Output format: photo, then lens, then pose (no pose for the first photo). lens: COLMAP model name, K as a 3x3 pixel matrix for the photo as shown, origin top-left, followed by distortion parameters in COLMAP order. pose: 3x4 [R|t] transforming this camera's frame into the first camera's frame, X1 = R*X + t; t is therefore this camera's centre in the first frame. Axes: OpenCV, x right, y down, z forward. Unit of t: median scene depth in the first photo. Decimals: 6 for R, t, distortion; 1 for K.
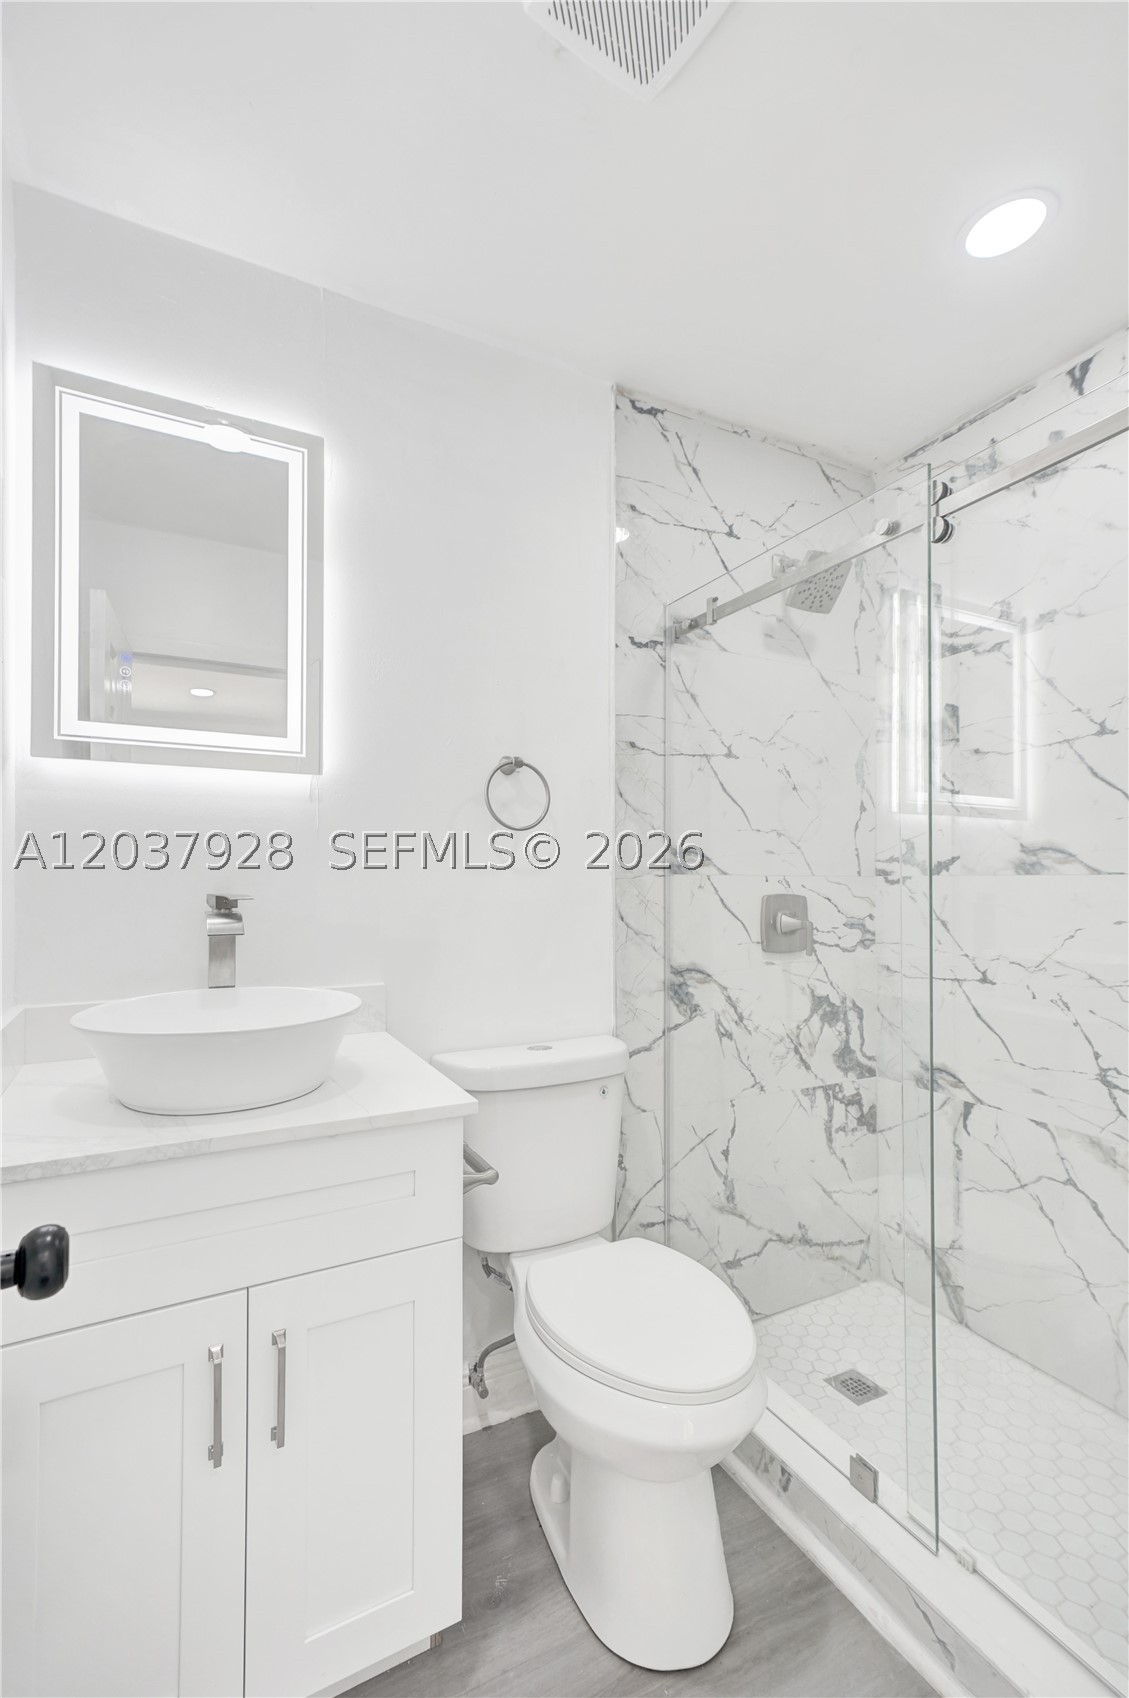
lens RADIAL K [[816.5, 0, 586.3], [0, 816.5, 850.2], [0, 0, 1]] dist [-0.000225, 0.012431]
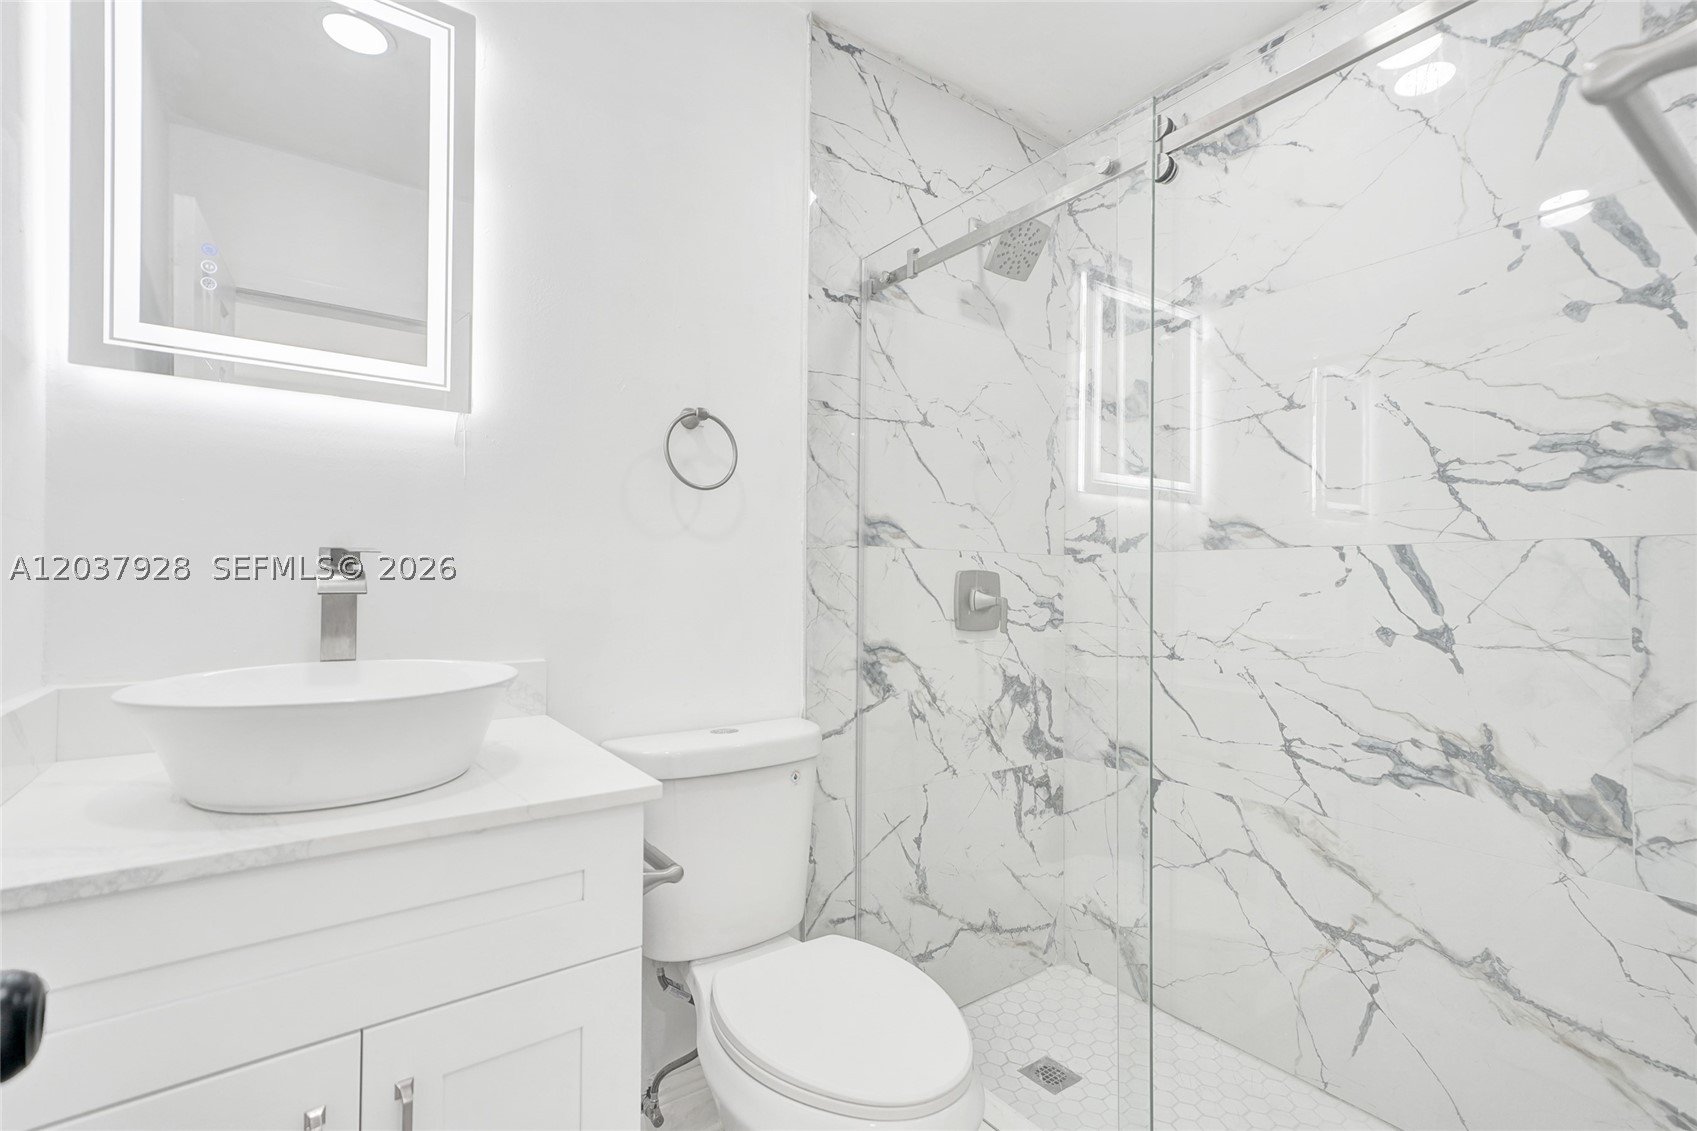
lens RADIAL K [[758.8, 0, 847.5], [0, 758.8, 574.1], [0, 0, 1]] dist [-0.001370, 0.009242]
pose [[0.989506, 0.008018, 0.144268, -0.041716], [-0.007828, 0.999968, -0.001884, 0.064400], [-0.144278, 0.000735, 0.989537, 0.140836]]
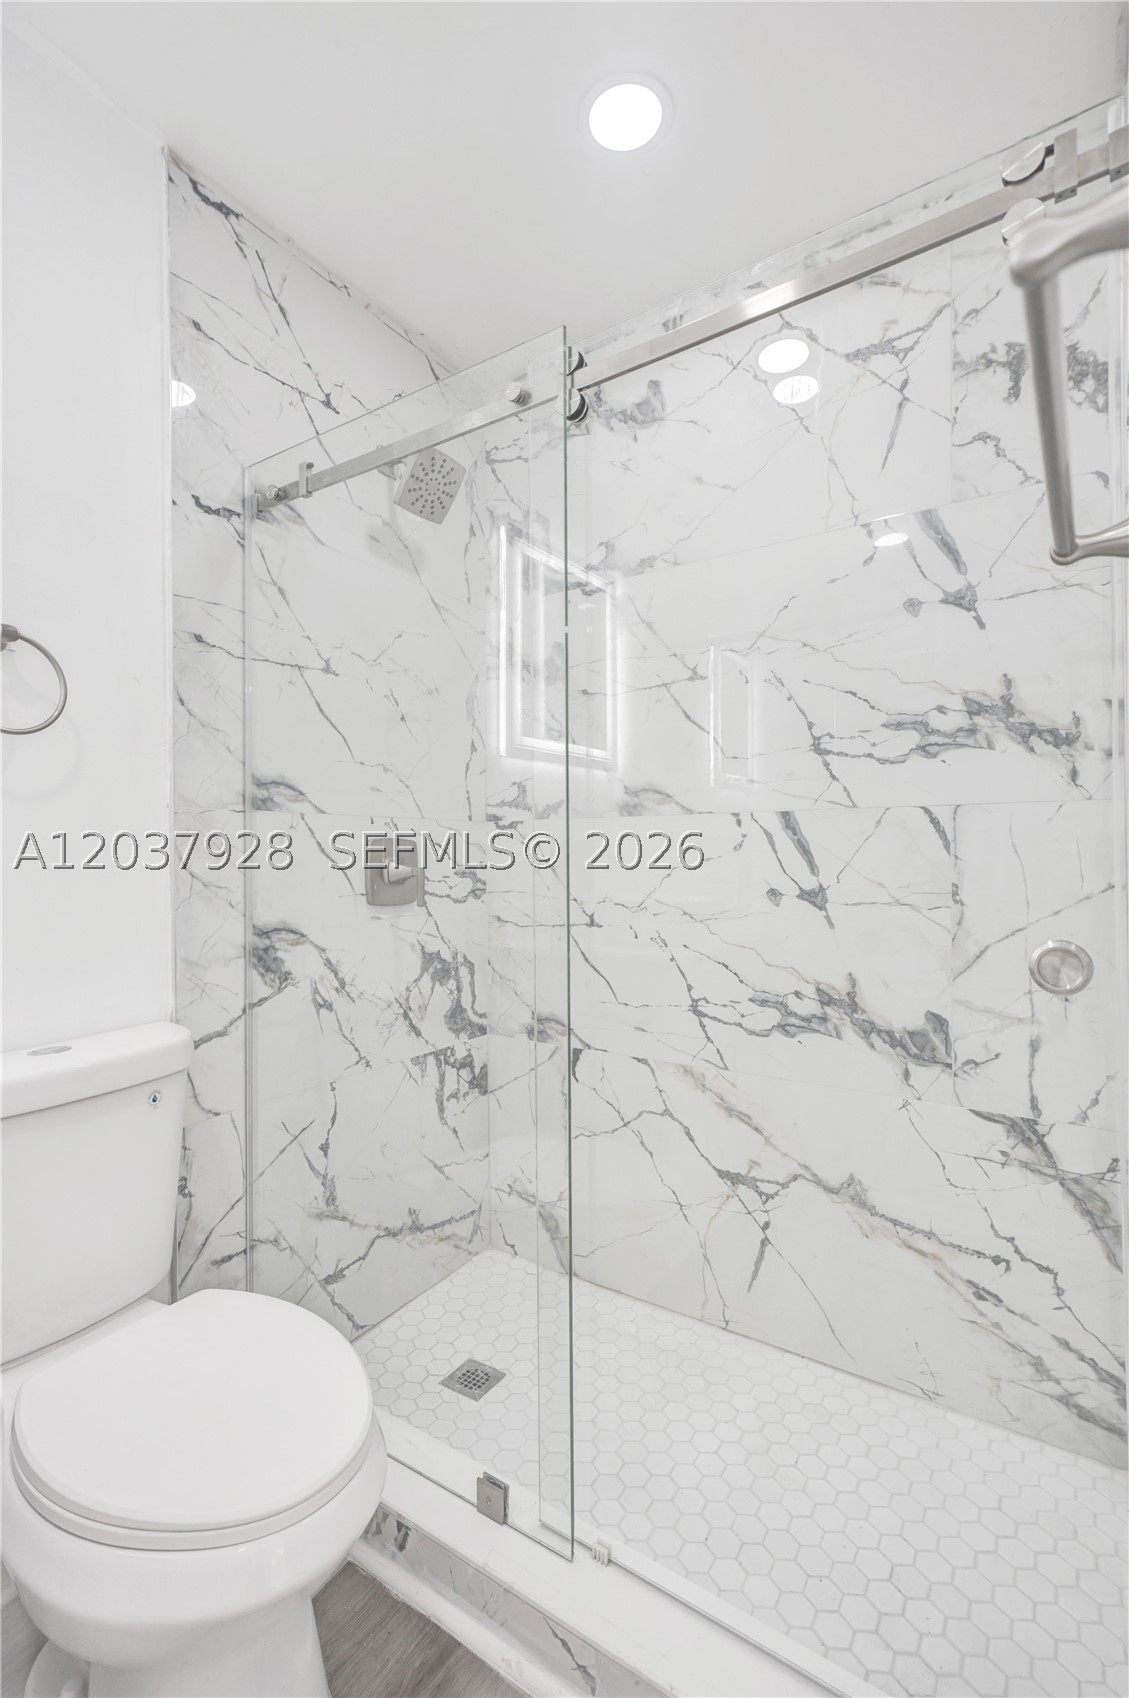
lens RADIAL K [[734.0, 0, 542.9], [0, 734.0, 847.8], [0, 0, 1]] dist [-0.002147, 0.008858]
pose [[0.889195, -0.004188, 0.457510, 0.027961], [0.002684, 0.999989, 0.003937, 0.064534], [-0.457521, -0.002272, 0.889196, 0.239100]]
